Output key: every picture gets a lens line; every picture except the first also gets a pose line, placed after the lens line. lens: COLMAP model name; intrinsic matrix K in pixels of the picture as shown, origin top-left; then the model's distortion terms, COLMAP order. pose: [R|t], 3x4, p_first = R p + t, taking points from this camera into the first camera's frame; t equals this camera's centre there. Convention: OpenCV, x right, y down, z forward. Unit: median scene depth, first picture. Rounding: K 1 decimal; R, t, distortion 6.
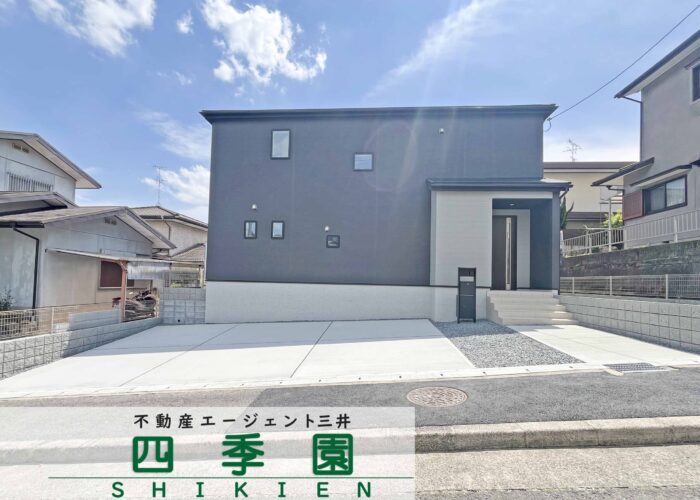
lens RADIAL K [[325.1, 0, 350.1], [0, 325.1, 266.2], [0, 0, 1]] dist [-0.003269, 0.000027]
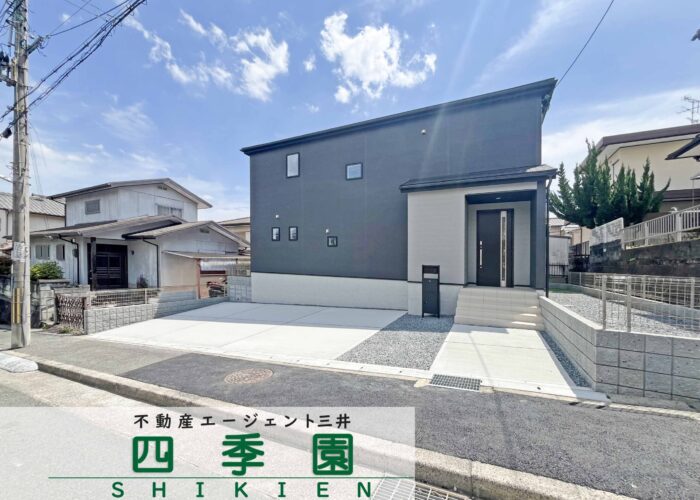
lens RADIAL K [[281.0, 0, 350.0], [0, 281.0, 270.9], [0, 0, 1]] dist [-0.000280, -0.000122]
pose [[0.918743, 0.017214, -0.394481, 0.405945], [0.007192, 0.998154, 0.060307, -0.028436], [0.394791, -0.058243, 0.916923, 0.059044]]
